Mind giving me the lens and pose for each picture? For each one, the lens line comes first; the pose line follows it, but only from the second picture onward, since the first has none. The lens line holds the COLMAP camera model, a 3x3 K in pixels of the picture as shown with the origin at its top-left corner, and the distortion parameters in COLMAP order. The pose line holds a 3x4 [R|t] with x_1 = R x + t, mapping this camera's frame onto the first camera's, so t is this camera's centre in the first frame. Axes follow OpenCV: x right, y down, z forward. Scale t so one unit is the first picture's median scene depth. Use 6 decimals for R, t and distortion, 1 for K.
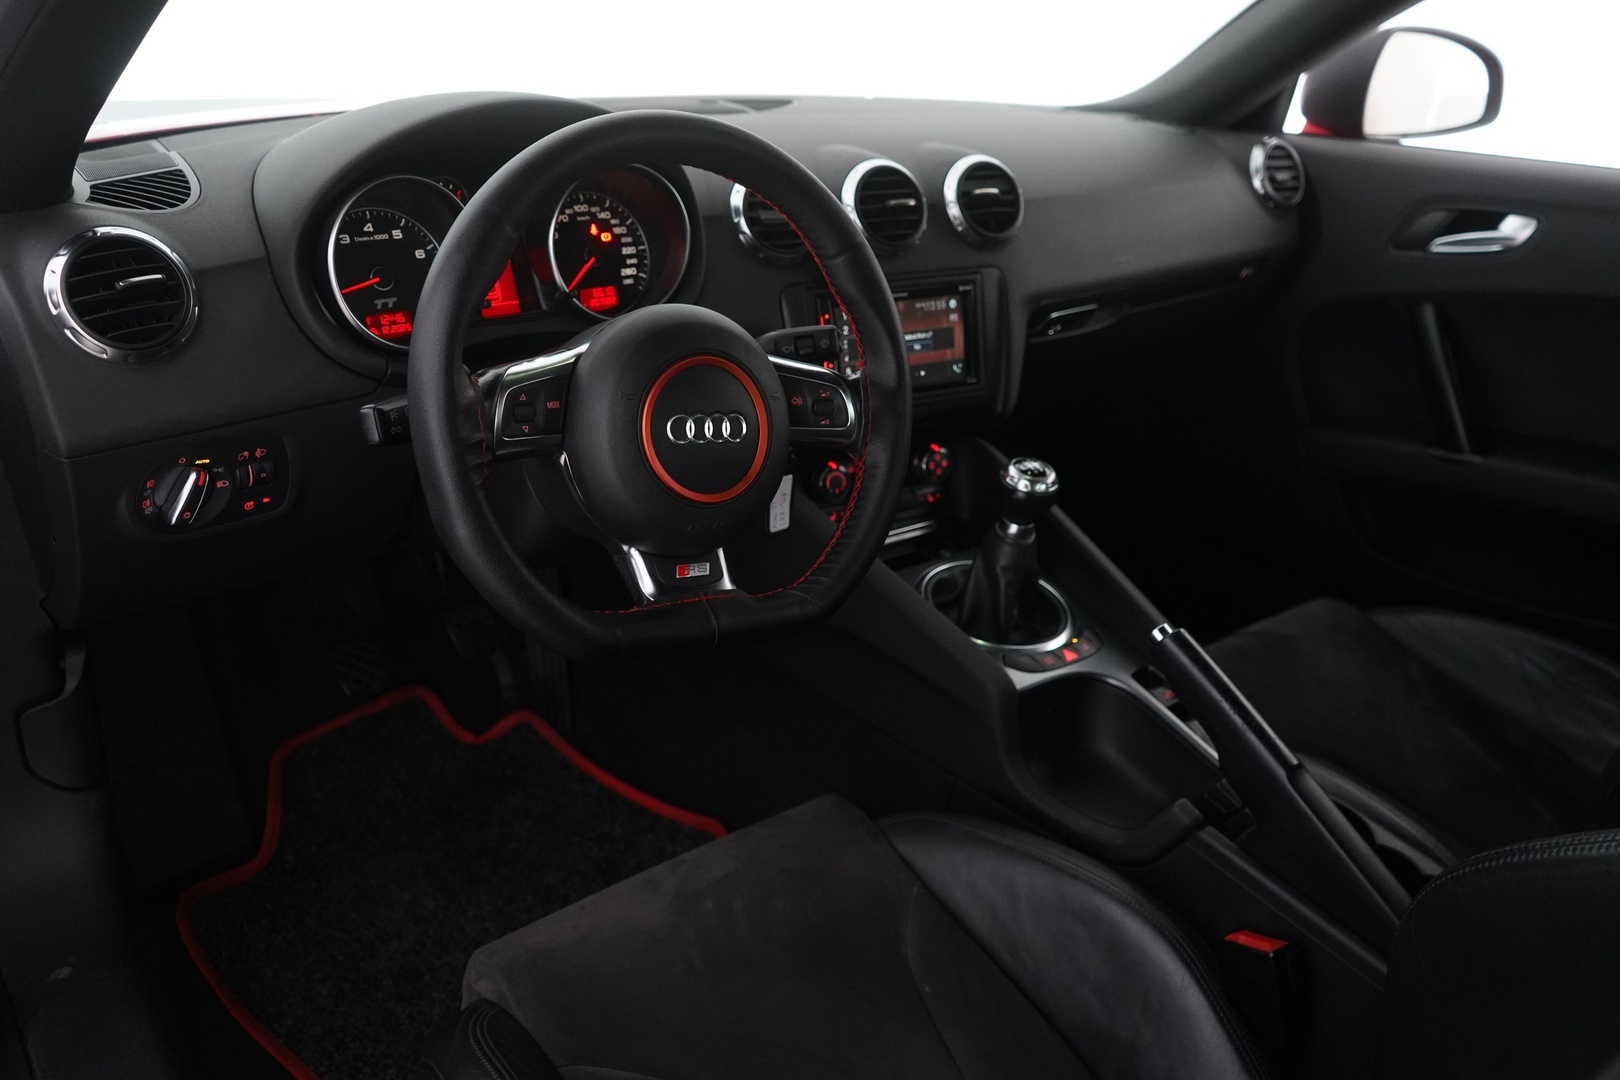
lens RADIAL K [[1307.6, 0, 810.0], [0, 1307.6, 540.0], [0, 0, 1]] dist [-0.002409, -0.003818]
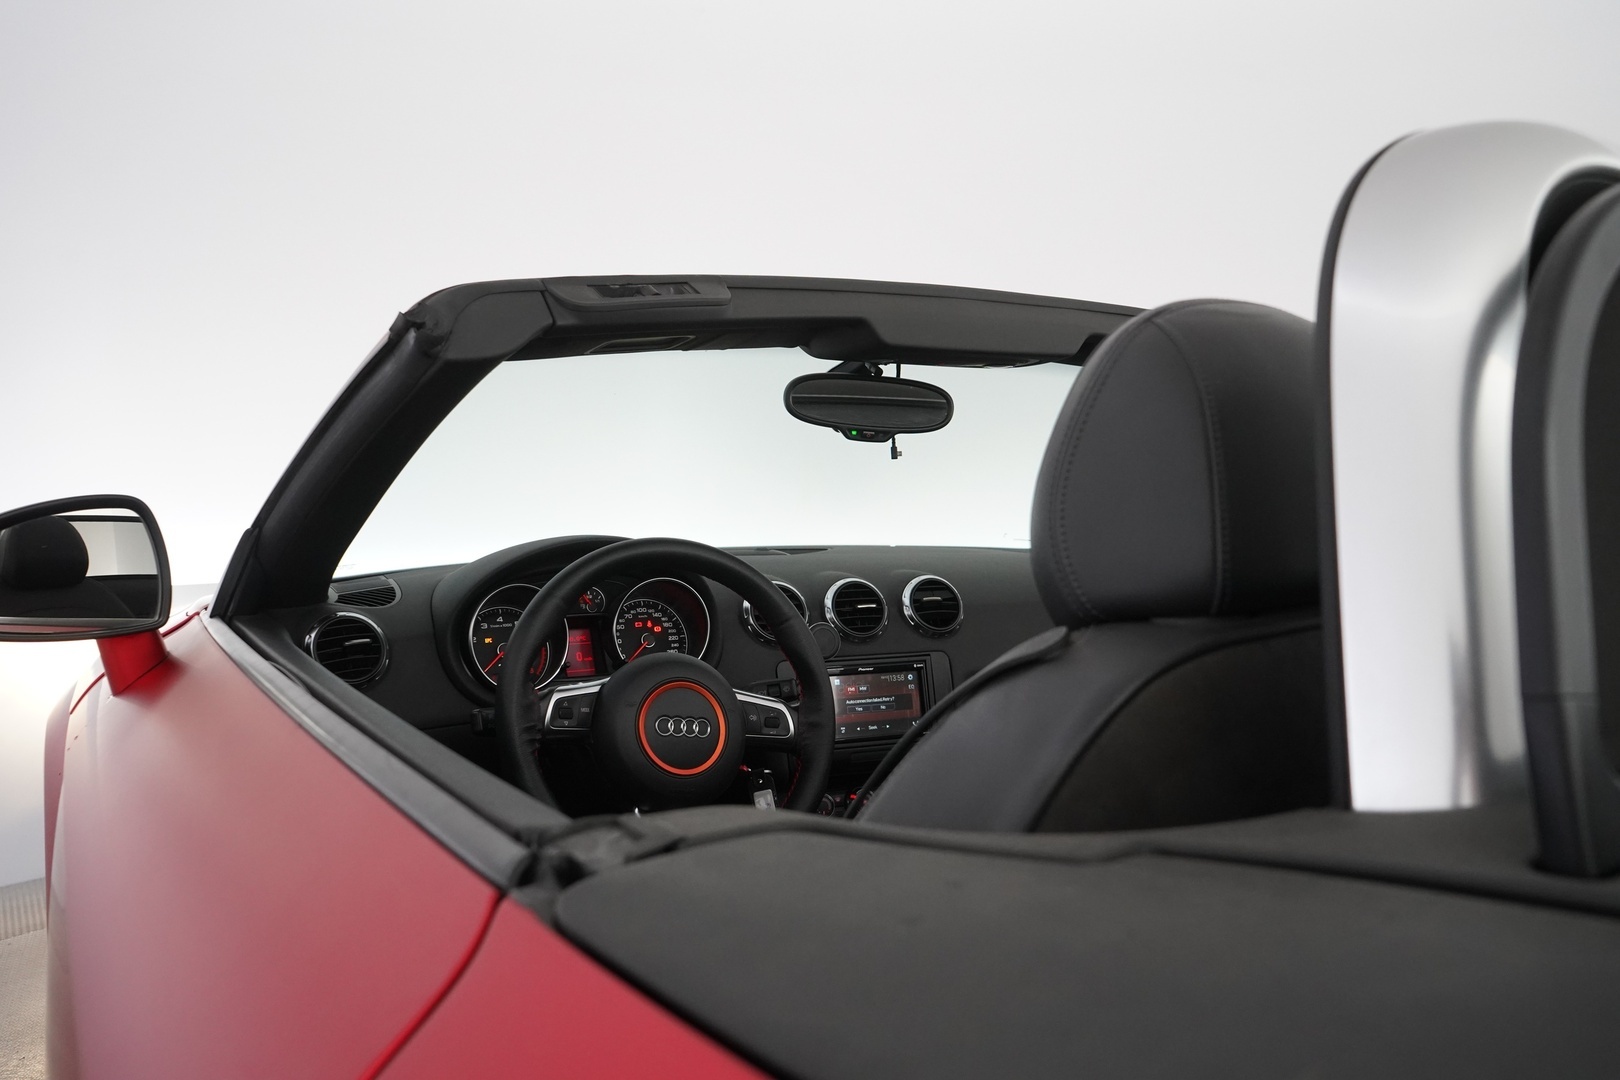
lens RADIAL K [[1335.8, 0, 806.8], [0, 1335.8, 507.4], [0, 0, 1]] dist [0.006864, 0.003215]
pose [[0.987885, -0.035718, -0.151024, 0.248062], [-0.023797, 0.926781, -0.374848, 0.207764], [0.153355, 0.373900, 0.914703, -0.420713]]
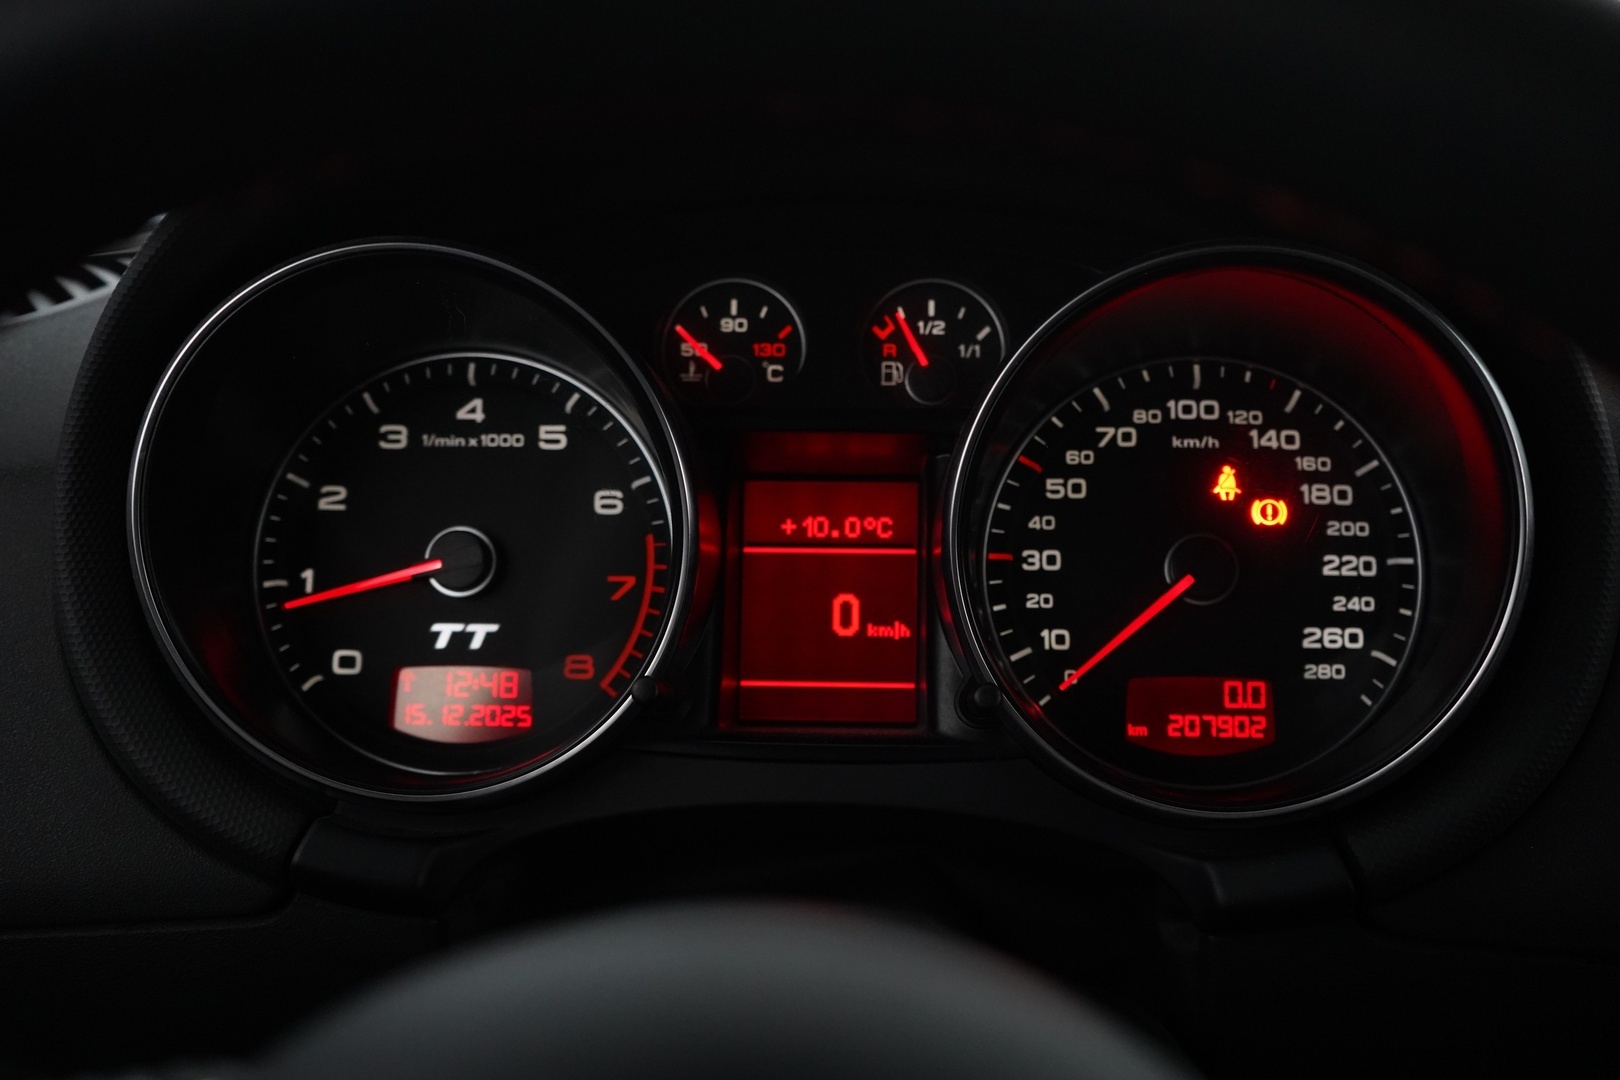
lens RADIAL K [[1733.8, 0, 810.0], [0, 1733.8, 540.0], [0, 0, 1]] dist [-0.013471, 0.000108]
pose [[0.746312, 0.113022, -0.655930, 0.020993], [-0.236655, 0.966141, -0.102790, -0.162916], [0.622104, 0.231942, 0.747790, 0.653573]]
